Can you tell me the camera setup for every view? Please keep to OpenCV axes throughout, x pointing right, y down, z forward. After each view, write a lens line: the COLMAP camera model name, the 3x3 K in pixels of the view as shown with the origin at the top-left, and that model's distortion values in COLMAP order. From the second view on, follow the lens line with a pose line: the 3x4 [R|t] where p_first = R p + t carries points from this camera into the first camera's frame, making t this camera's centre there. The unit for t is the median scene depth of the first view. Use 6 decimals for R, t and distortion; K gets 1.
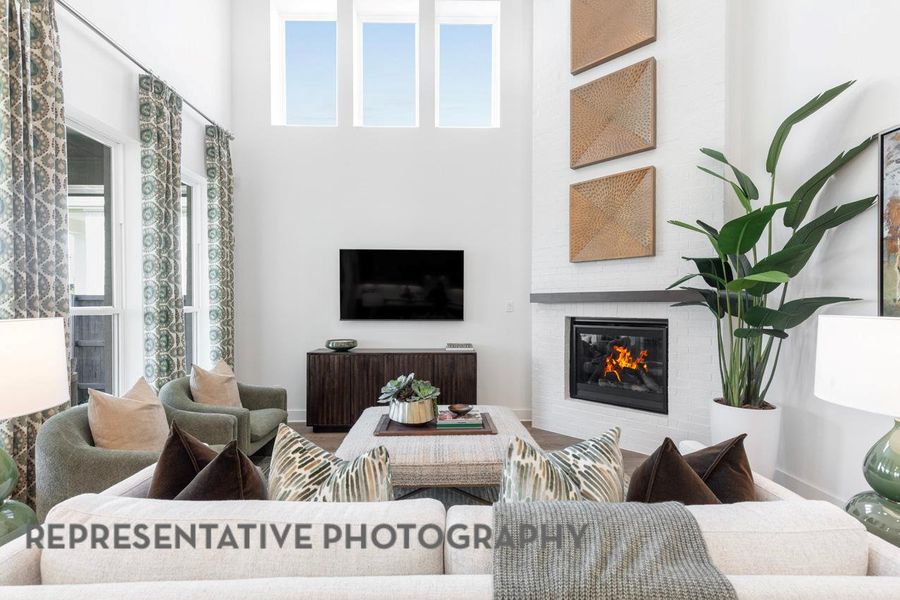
lens RADIAL K [[410.2, 0, 445.8], [0, 410.2, 300.4], [0, 0, 1]] dist [0.012767, 0.000038]
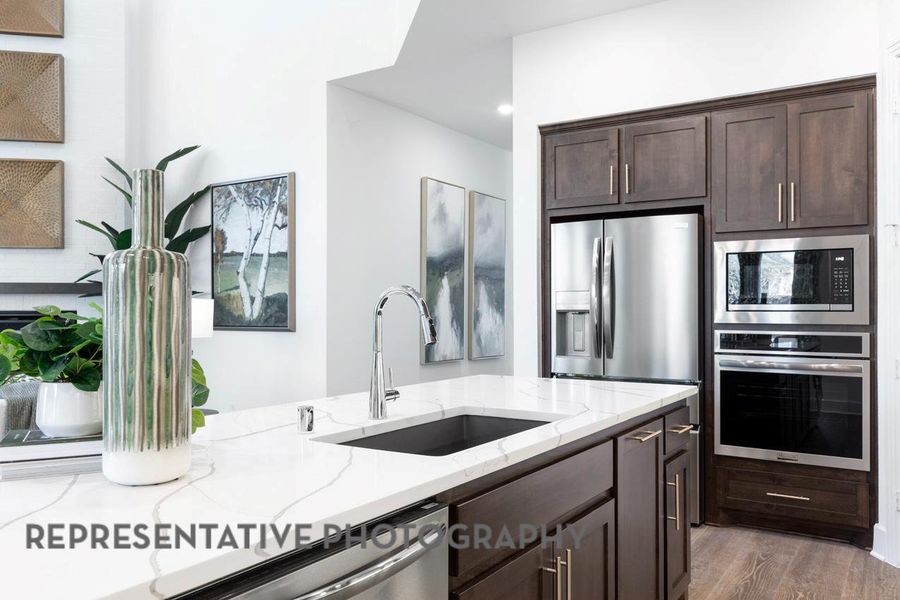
lens RADIAL K [[715.3, 0, 450.5], [0, 715.3, 306.8], [0, 0, 1]] dist [0.017872, -0.000243]
pose [[0.558373, -0.003528, 0.829582, -0.540788], [-0.007235, 0.999932, 0.009122, 0.015244], [-0.829558, -0.011096, 0.558310, -0.984395]]
